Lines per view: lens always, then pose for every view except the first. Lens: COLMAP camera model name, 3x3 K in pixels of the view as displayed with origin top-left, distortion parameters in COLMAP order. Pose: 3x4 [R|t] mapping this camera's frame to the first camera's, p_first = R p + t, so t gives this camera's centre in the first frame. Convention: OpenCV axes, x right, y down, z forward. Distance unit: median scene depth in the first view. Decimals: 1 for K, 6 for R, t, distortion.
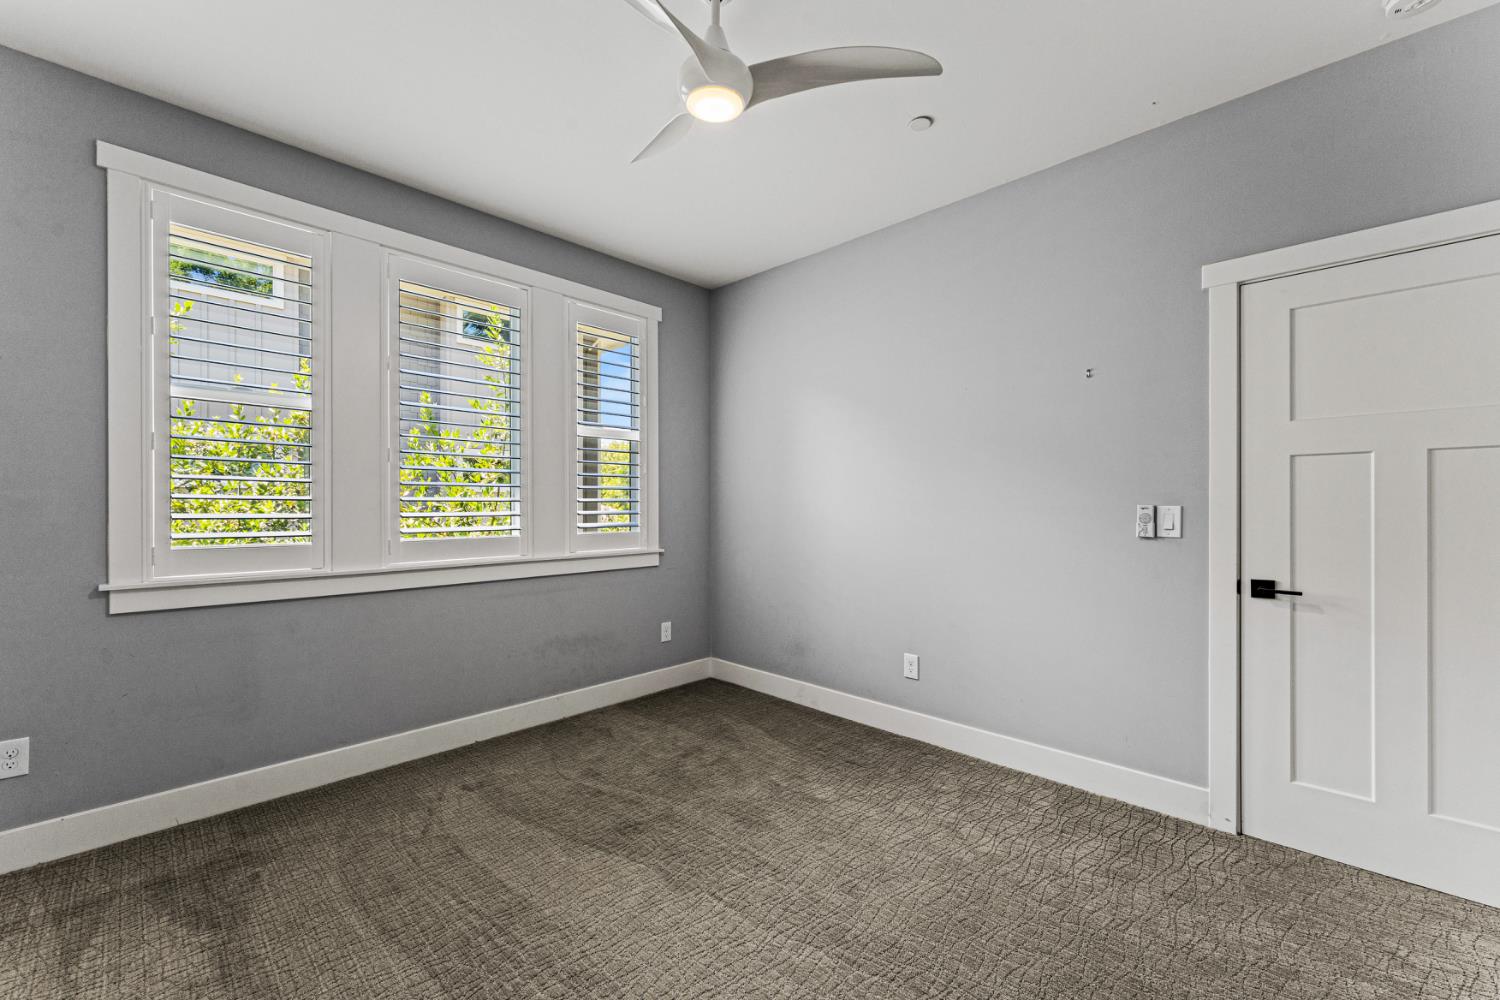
lens RADIAL K [[591.2, 0, 750.0], [0, 591.2, 500.0], [0, 0, 1]] dist [0.000137, 0.000320]
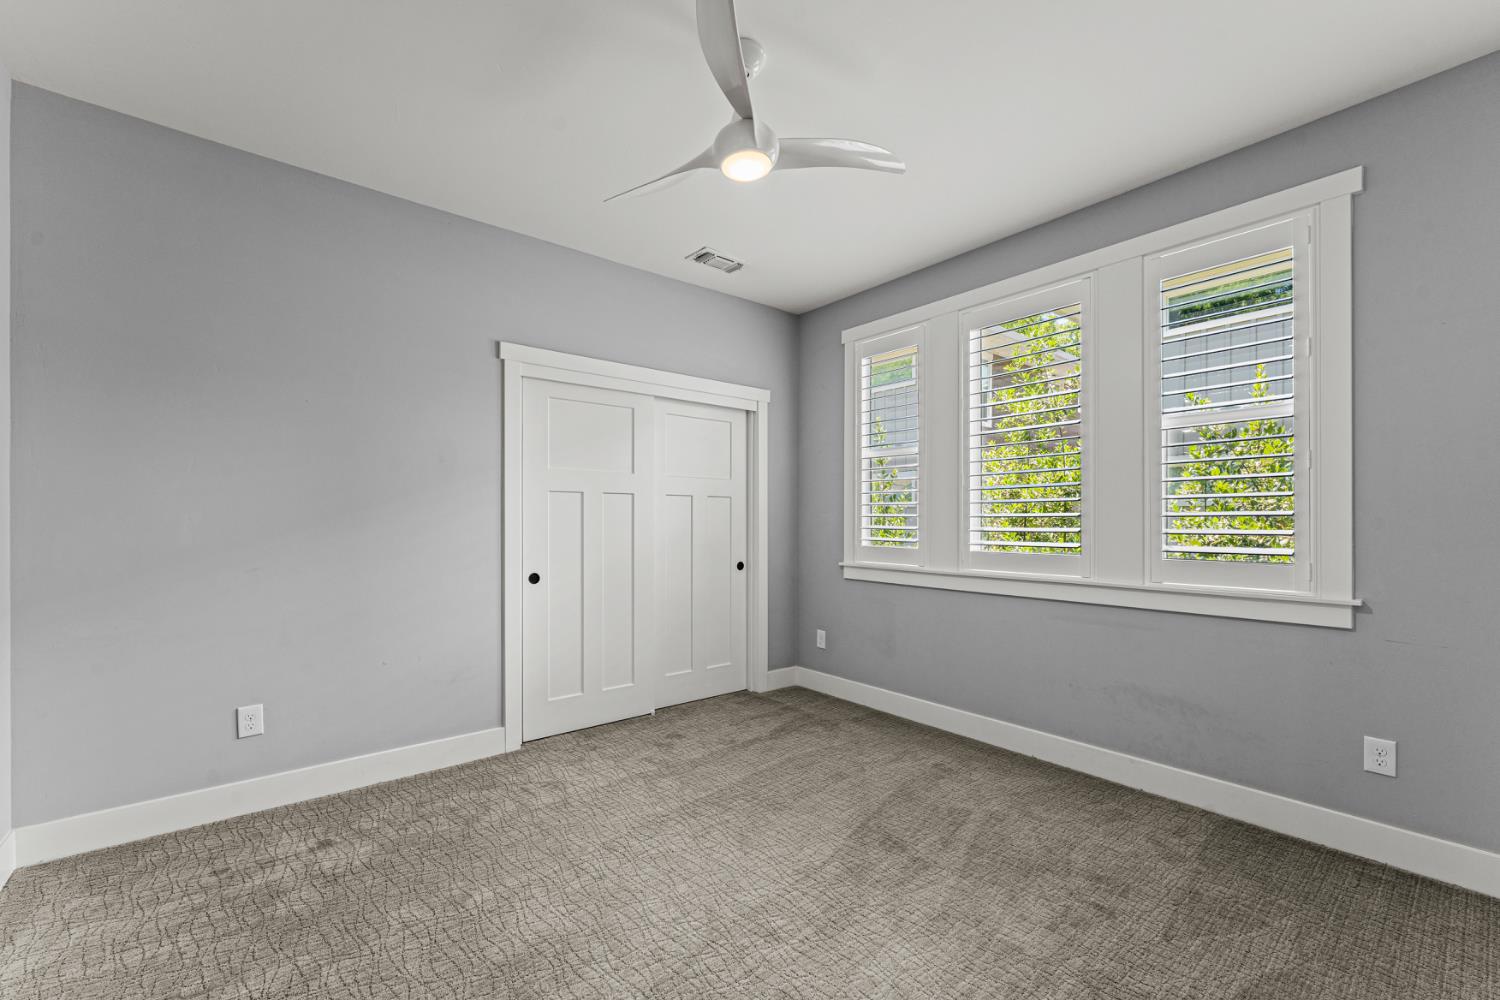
lens RADIAL K [[605.5, 0, 753.4], [0, 605.5, 515.4], [0, 0, 1]] dist [0.012718, 0.000013]
pose [[-0.101464, -0.009365, -0.994795, 0.706938], [0.006537, 0.999928, -0.010080, 0.007218], [0.994818, -0.007526, -0.101395, 0.726949]]
